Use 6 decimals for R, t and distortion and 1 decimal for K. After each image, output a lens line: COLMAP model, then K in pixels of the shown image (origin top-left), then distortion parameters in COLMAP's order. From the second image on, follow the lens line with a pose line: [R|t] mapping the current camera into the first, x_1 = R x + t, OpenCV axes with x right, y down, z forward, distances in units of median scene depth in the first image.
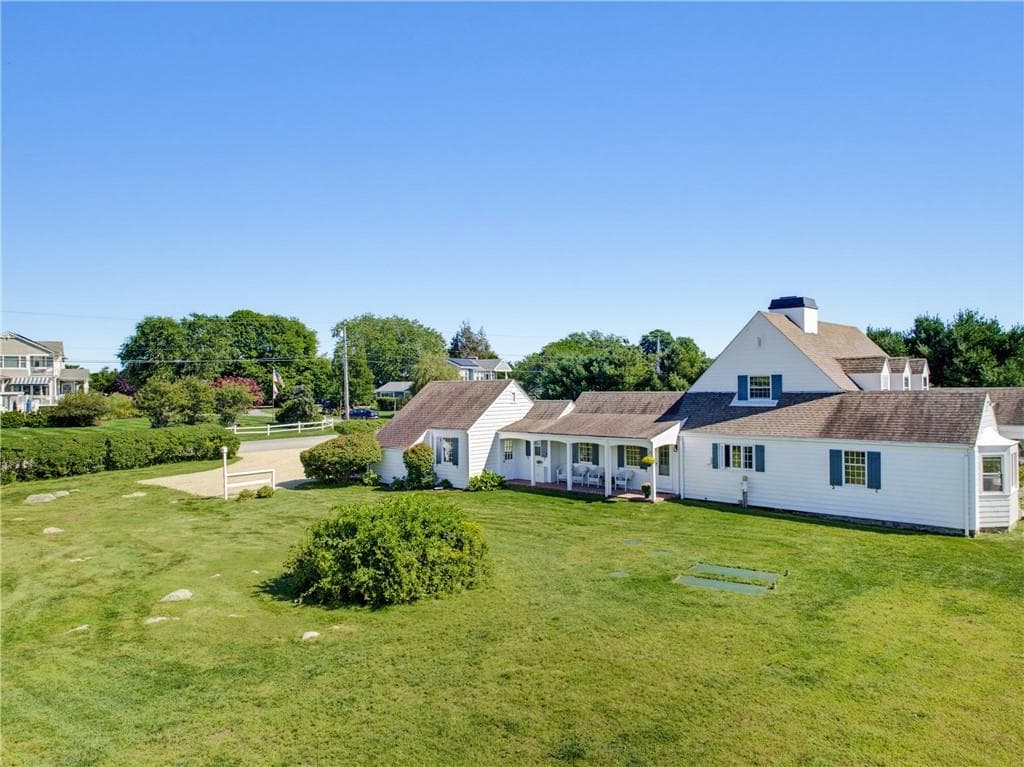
lens RADIAL K [[707.7, 0, 510.2], [0, 707.7, 380.0], [0, 0, 1]] dist [-0.000606, -0.002301]
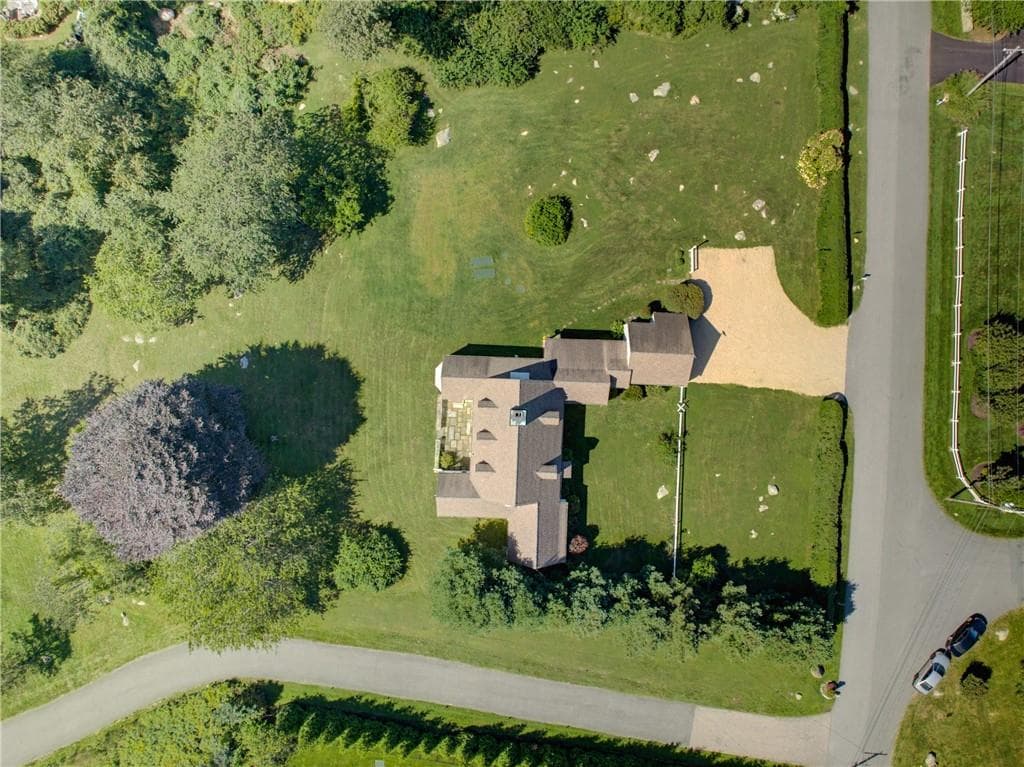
lens RADIAL K [[695.7, 0, 512.7], [0, 695.7, 383.5], [0, 0, 1]] dist [0.001231, -0.005208]
pose [[-0.753269, 0.657540, 0.015077, 0.345262], [0.014445, -0.006379, 0.999875, -2.391828], [0.657554, 0.753393, -0.004693, 1.009761]]
